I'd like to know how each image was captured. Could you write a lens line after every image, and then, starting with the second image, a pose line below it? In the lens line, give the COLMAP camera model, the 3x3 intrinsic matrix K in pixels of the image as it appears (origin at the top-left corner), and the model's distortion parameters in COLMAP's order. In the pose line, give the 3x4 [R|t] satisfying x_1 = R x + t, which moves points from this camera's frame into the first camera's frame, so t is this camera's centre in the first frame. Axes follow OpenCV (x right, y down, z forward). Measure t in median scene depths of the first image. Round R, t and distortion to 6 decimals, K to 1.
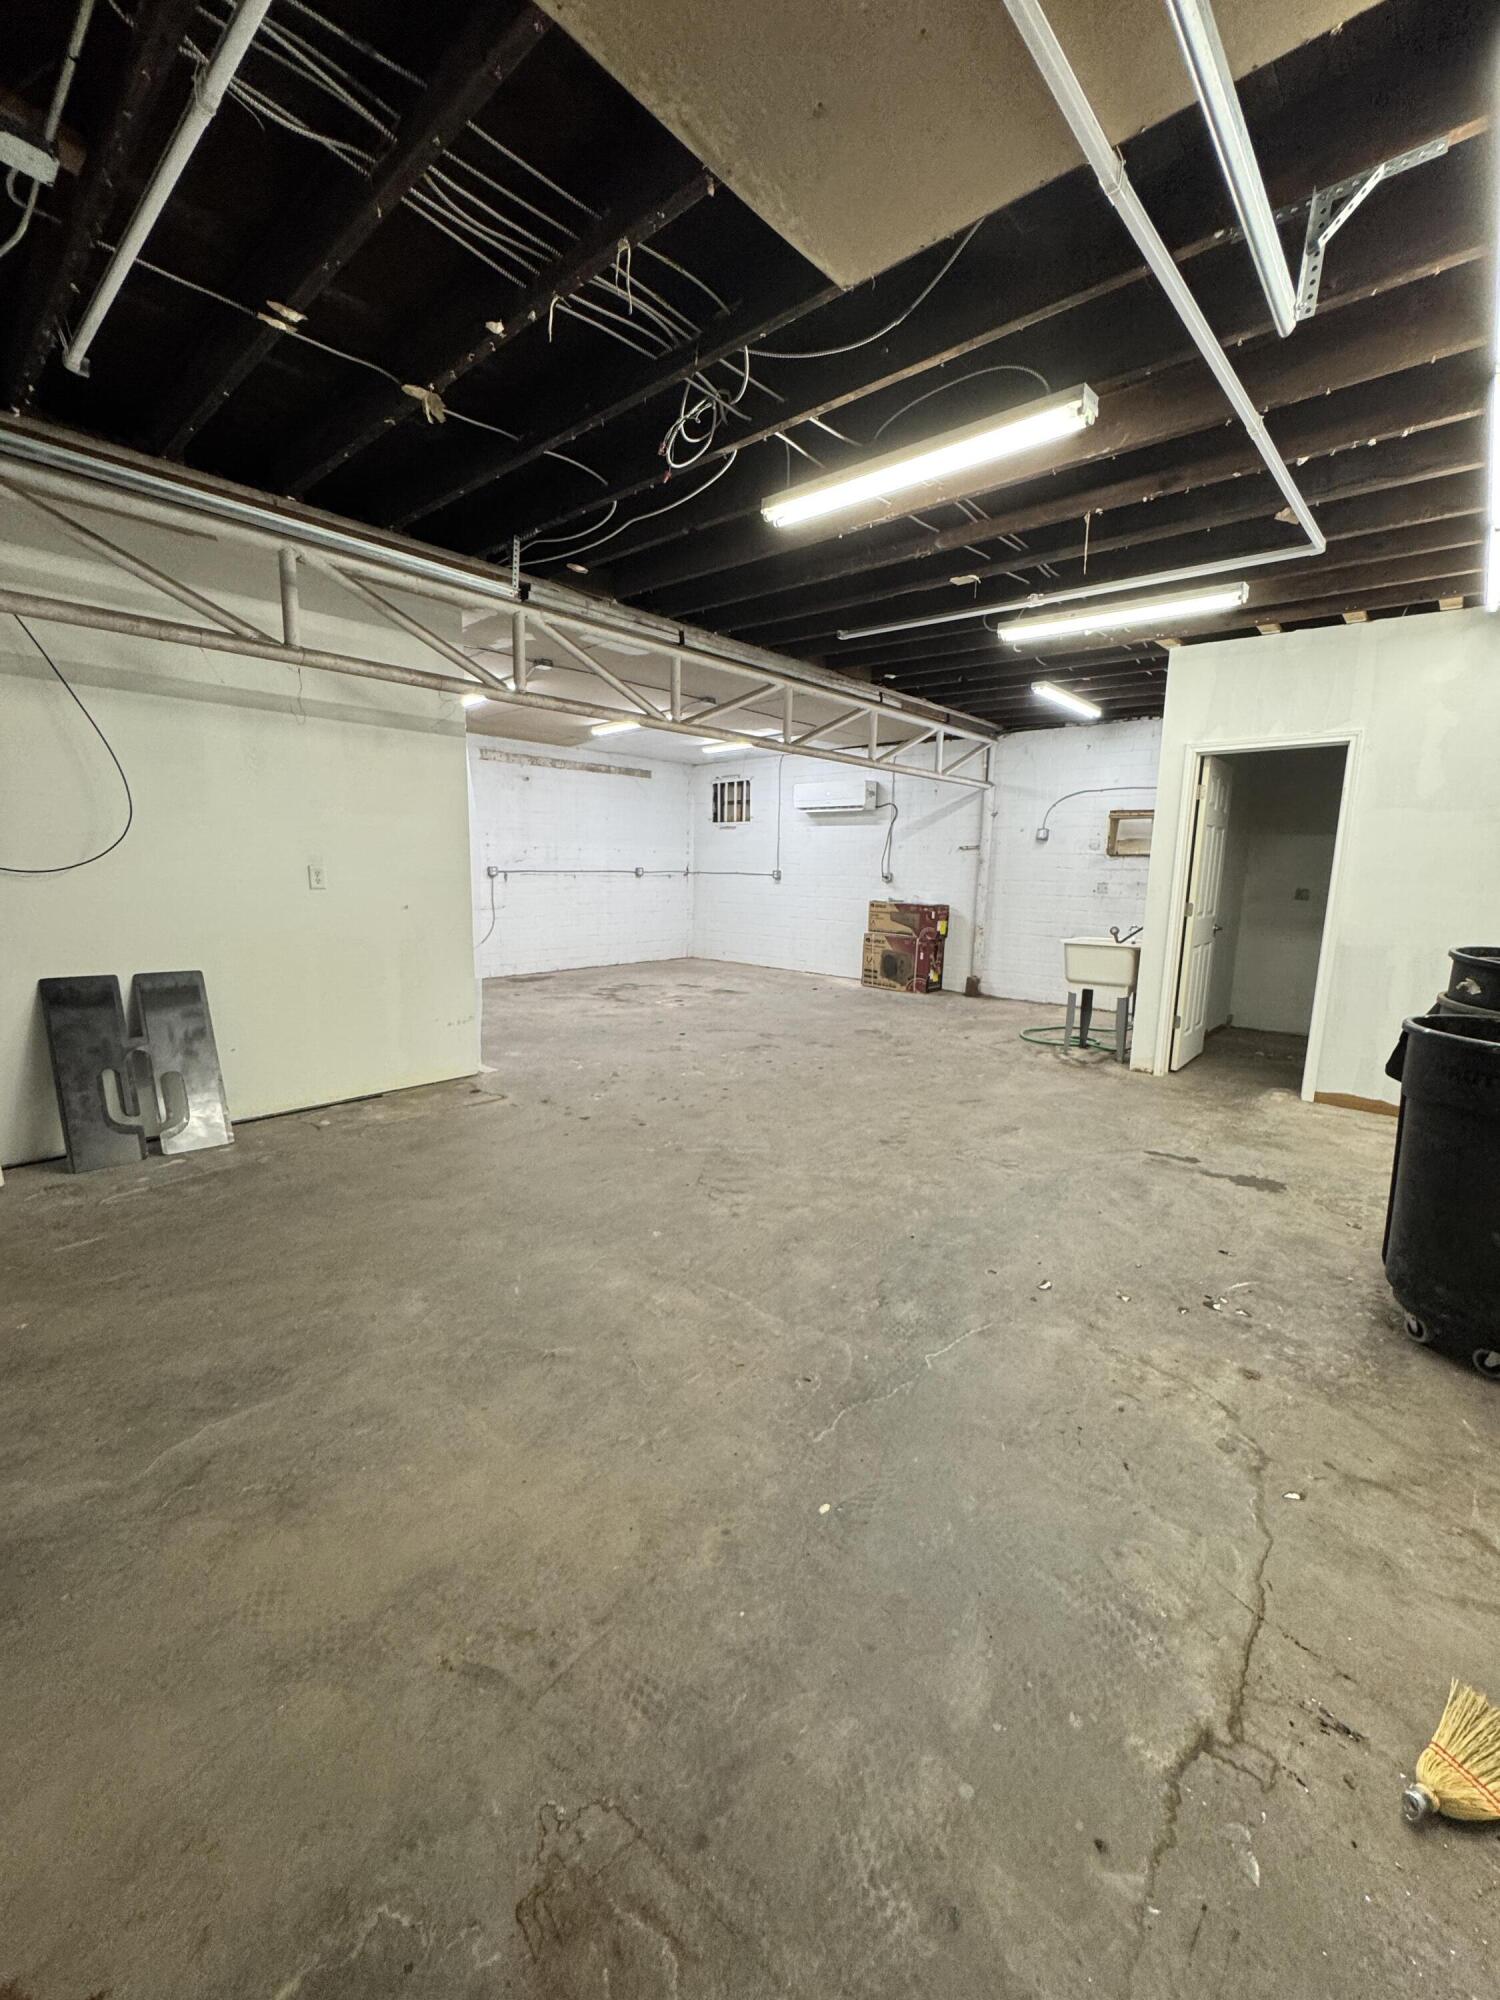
lens RADIAL K [[798.0, 0, 750.0], [0, 798.0, 1000.0], [0, 0, 1]] dist [-0.002805, 0.000191]
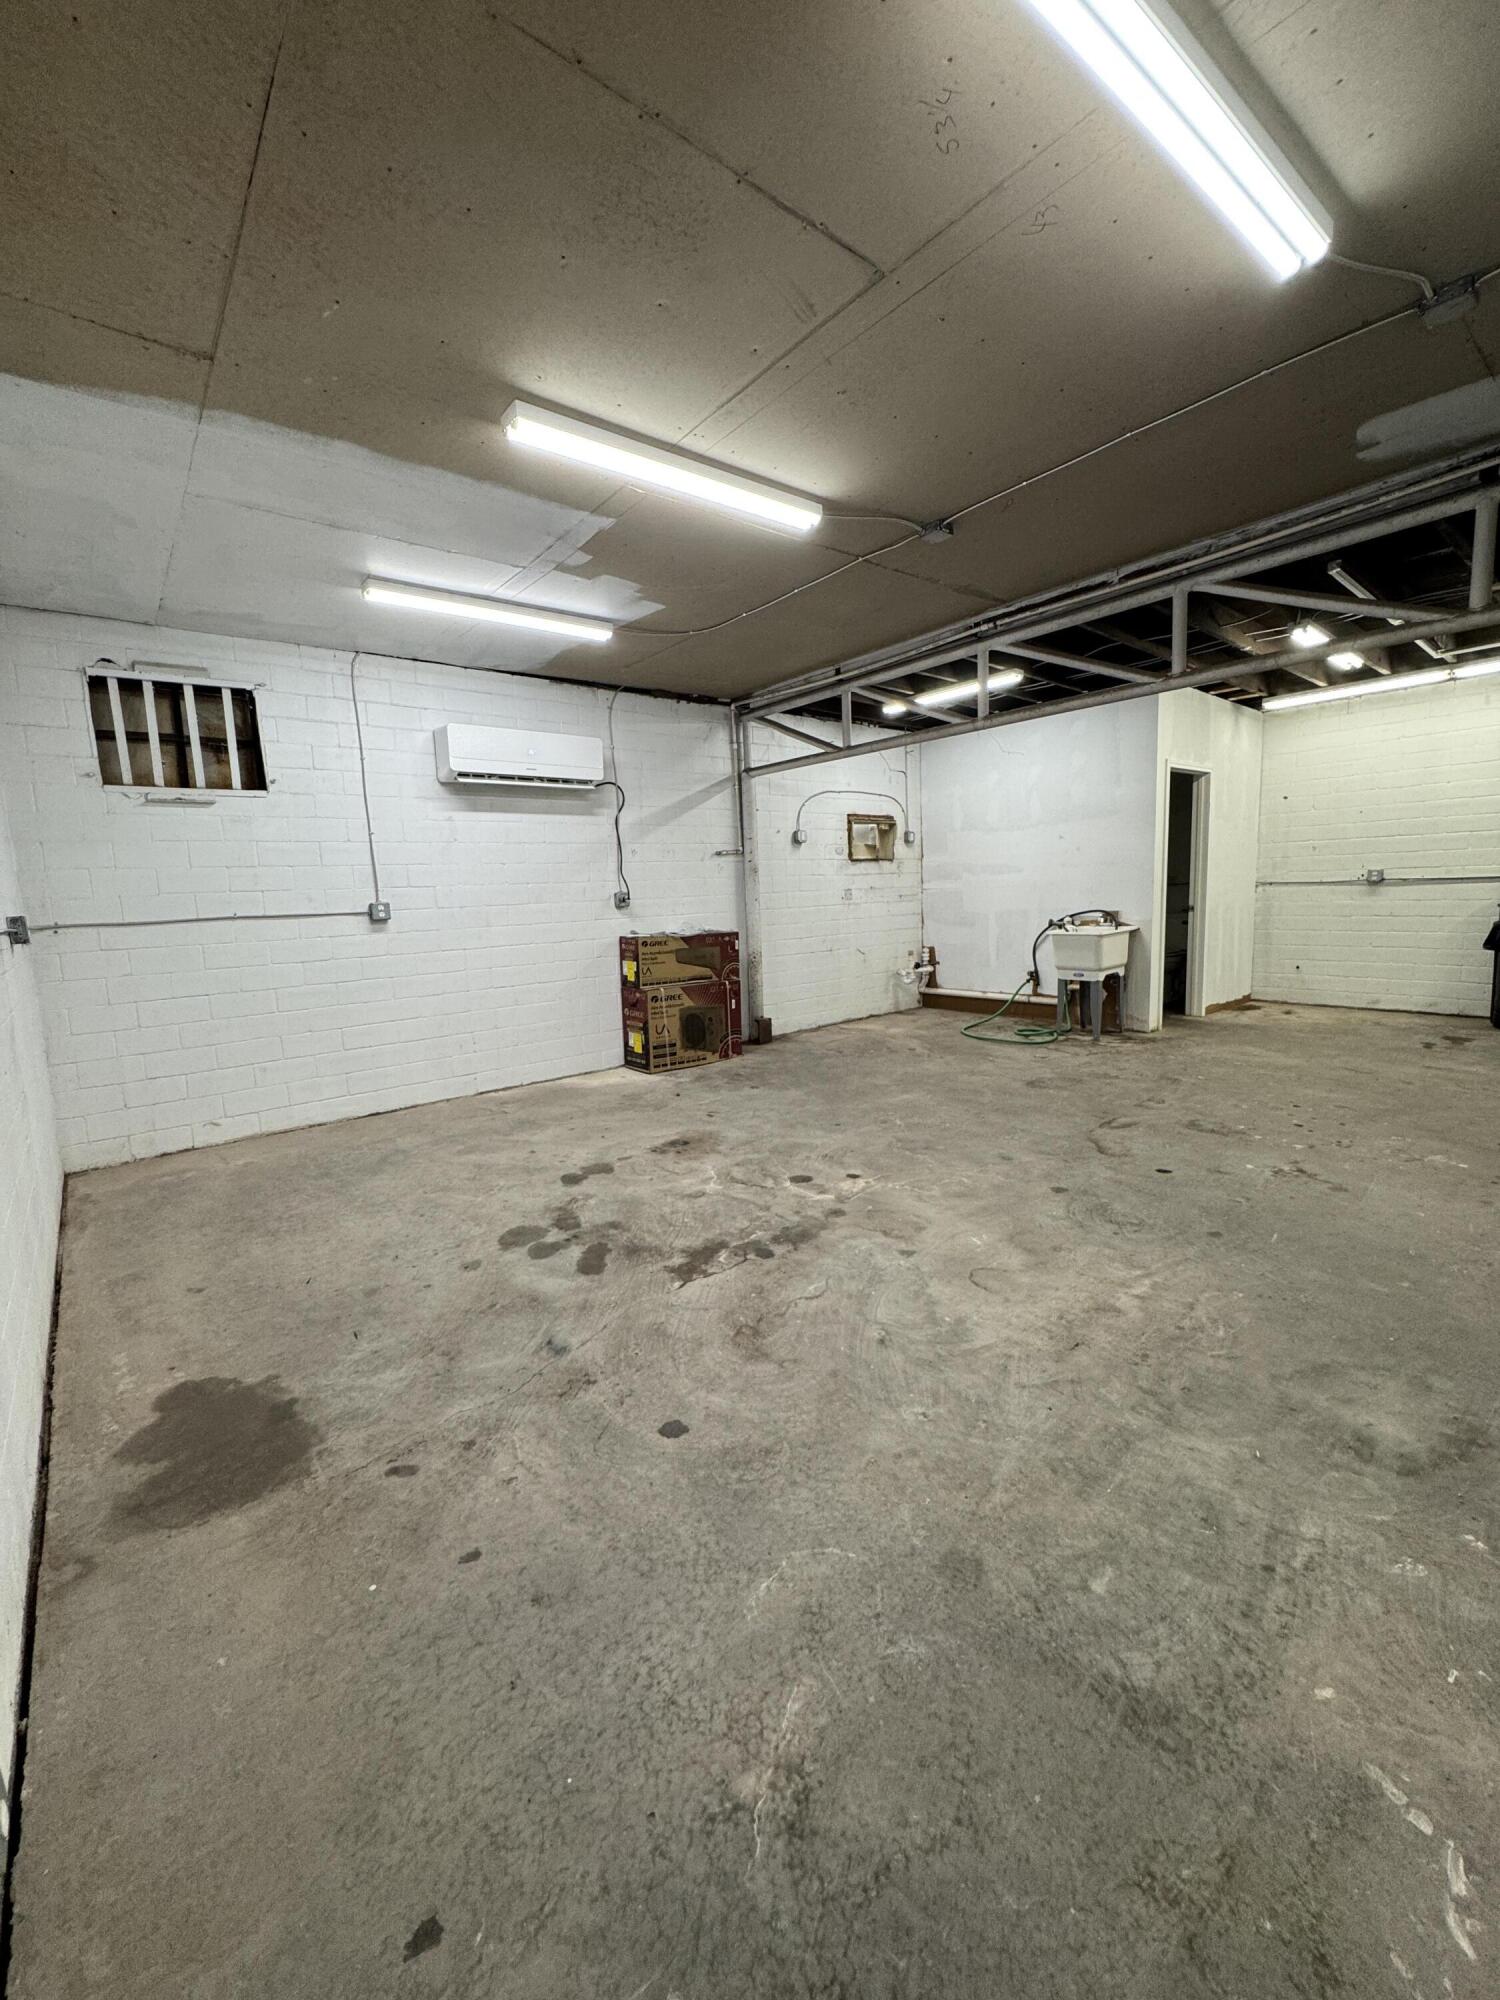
lens RADIAL K [[798.0, 0, 750.0], [0, 798.0, 1000.0], [0, 0, 1]] dist [-0.002805, 0.000191]
pose [[0.141311, -0.161421, 0.976716, -1.023983], [0.206729, 0.969676, 0.130348, -0.319672], [-0.968140, 0.183497, 0.170396, 1.871134]]
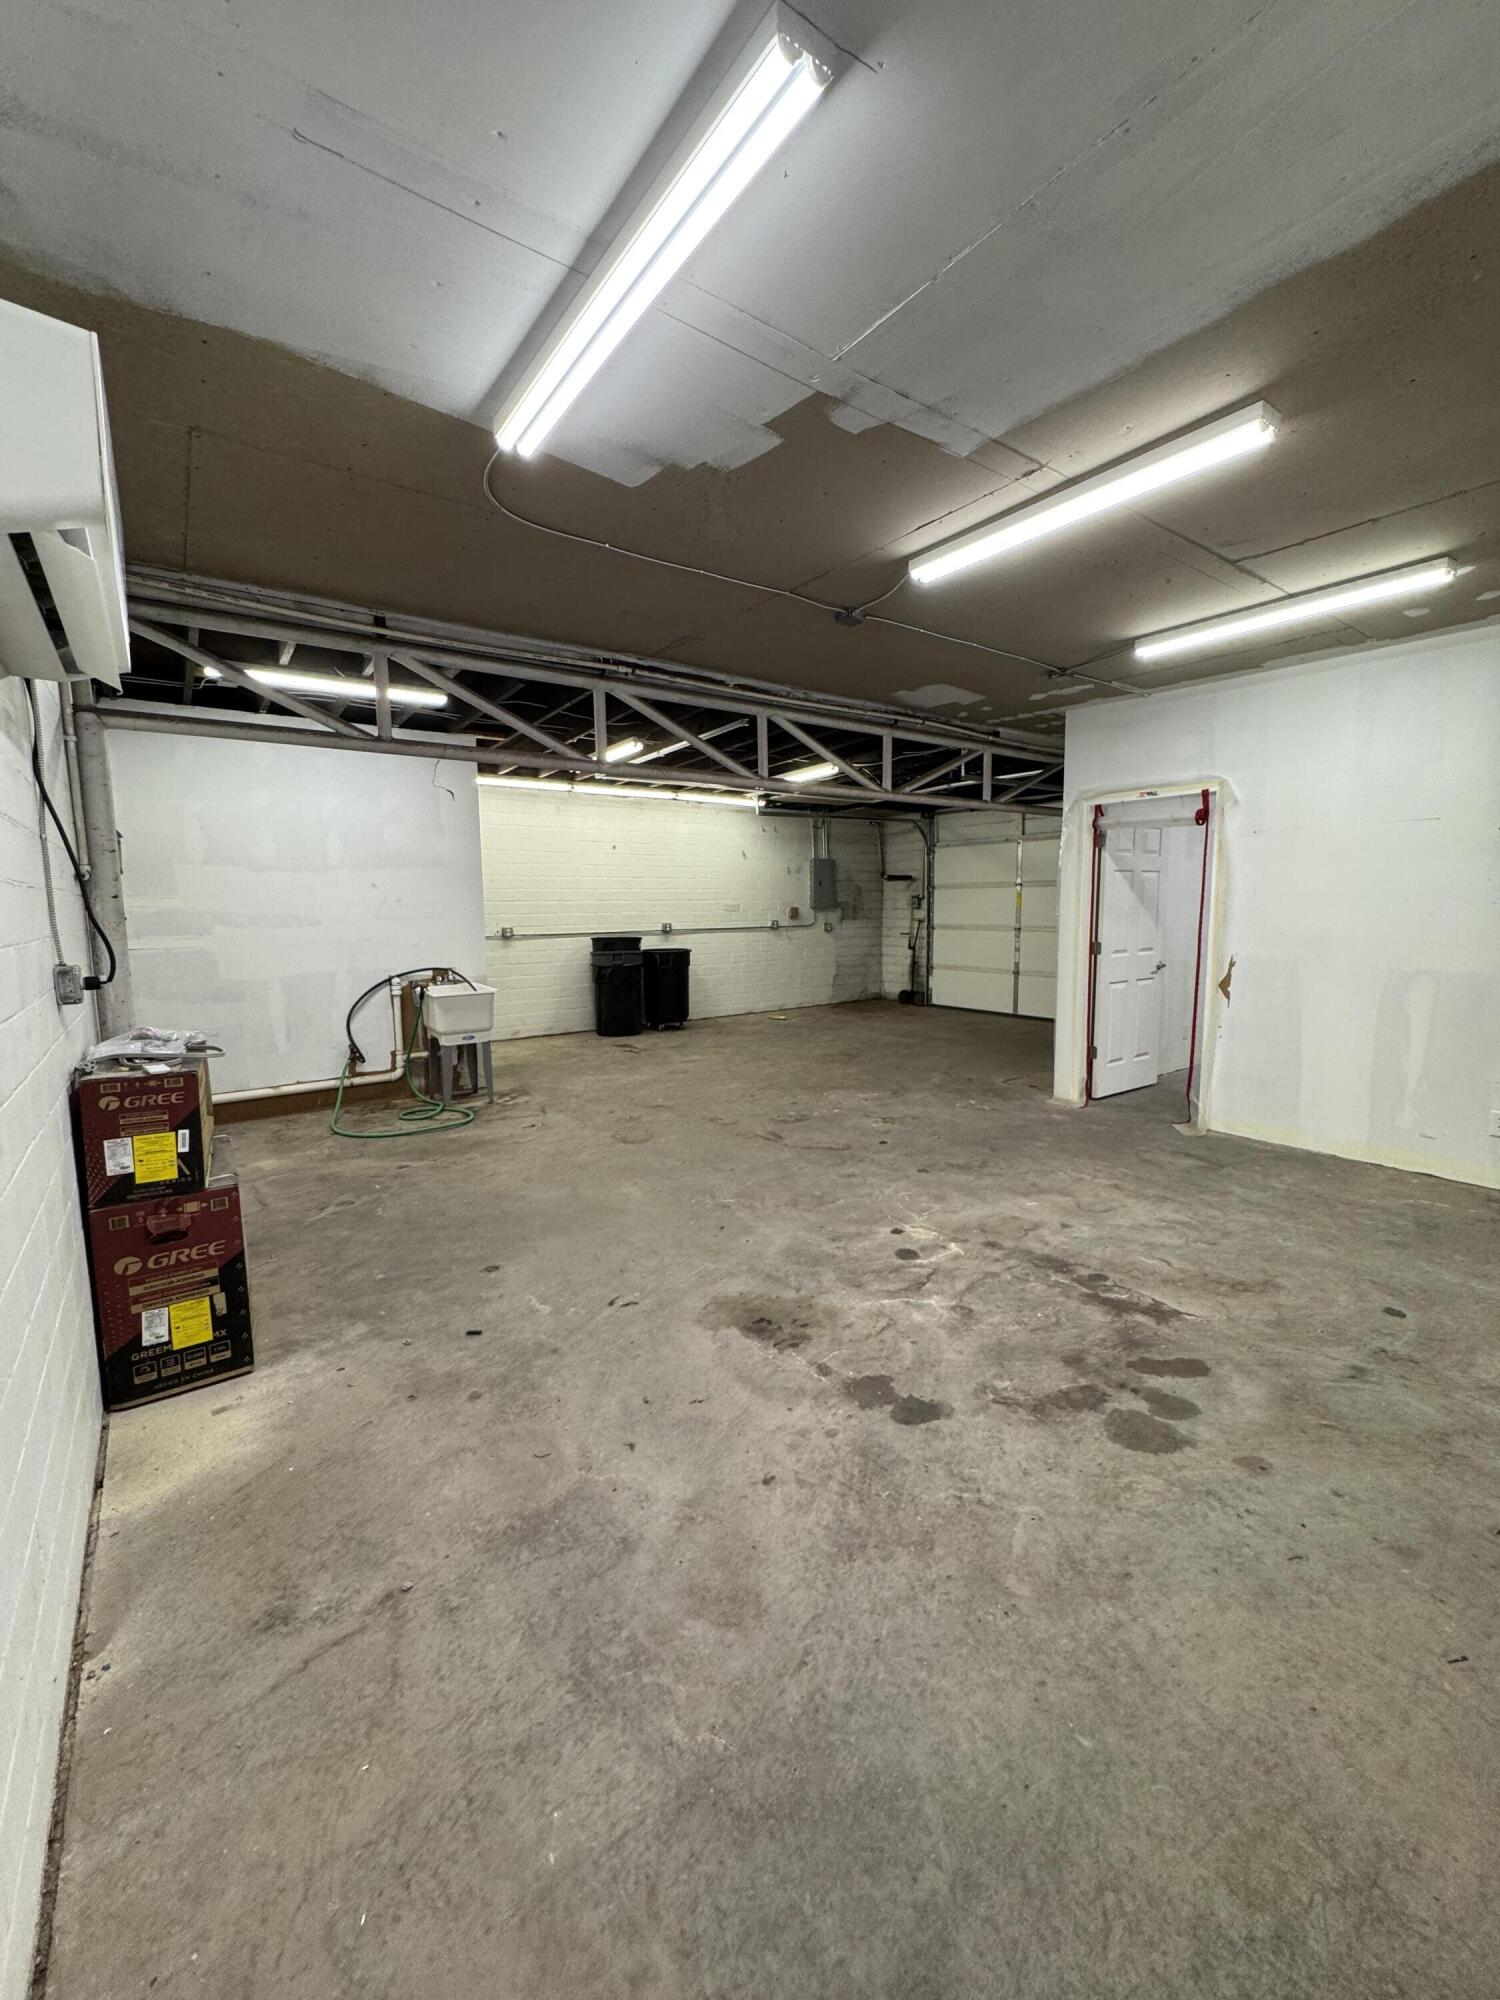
lens RADIAL K [[798.0, 0, 750.0], [0, 798.0, 1000.0], [0, 0, 1]] dist [-0.002805, 0.000191]
pose [[-0.979034, -0.030979, 0.201327, -0.177716], [0.027713, 0.958921, 0.282317, -0.489512], [-0.201803, 0.281977, -0.937958, 2.739512]]
